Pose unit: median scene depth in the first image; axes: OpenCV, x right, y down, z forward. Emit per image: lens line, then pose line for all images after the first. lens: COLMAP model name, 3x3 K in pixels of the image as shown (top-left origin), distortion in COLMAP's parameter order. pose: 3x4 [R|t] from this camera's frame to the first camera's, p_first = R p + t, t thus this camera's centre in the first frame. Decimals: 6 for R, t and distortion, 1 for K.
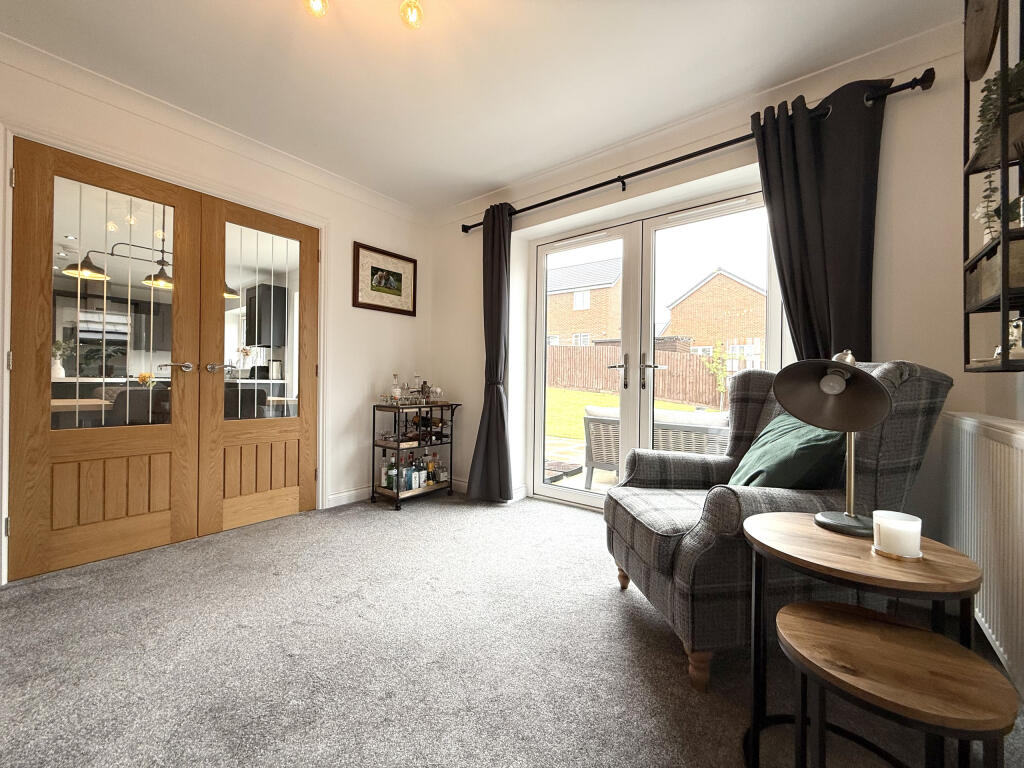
lens RADIAL K [[413.9, 0, 495.0], [0, 413.9, 380.3], [0, 0, 1]] dist [0.000421, 0.000049]
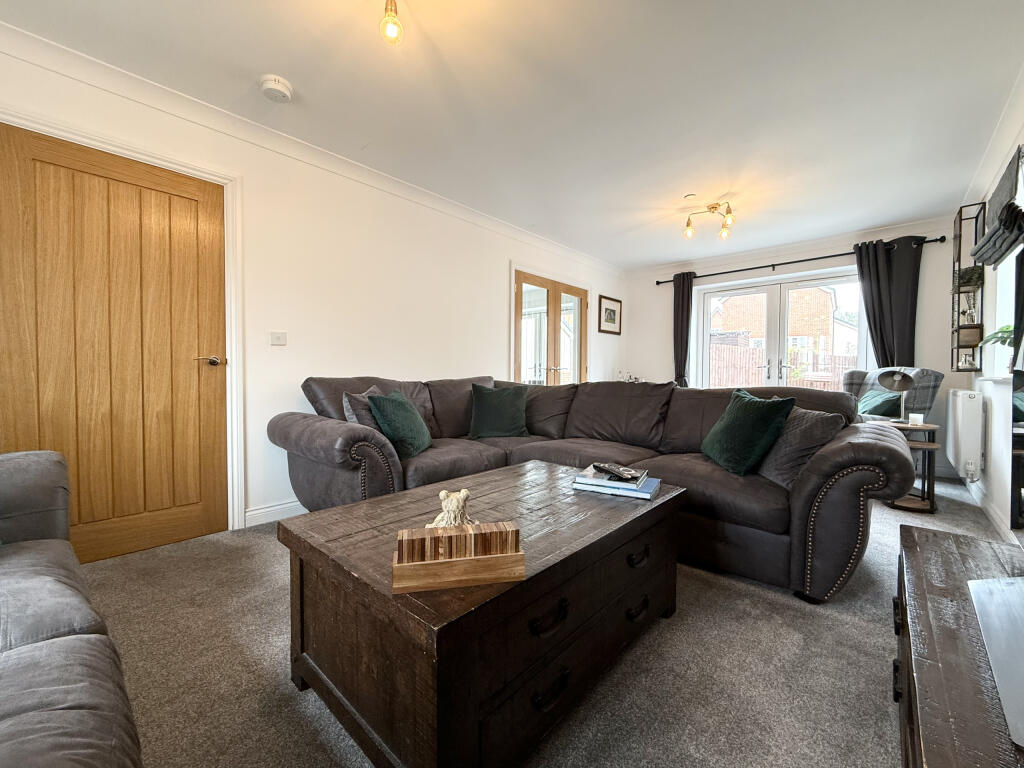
lens RADIAL K [[410.3, 0, 502.5], [0, 410.3, 383.5], [0, 0, 1]] dist [-0.002170, -0.000207]
pose [[0.997918, -0.002704, -0.064434, -0.779381], [0.004391, 0.999651, 0.026051, -0.013956], [0.064341, -0.026280, 0.997582, -0.904218]]
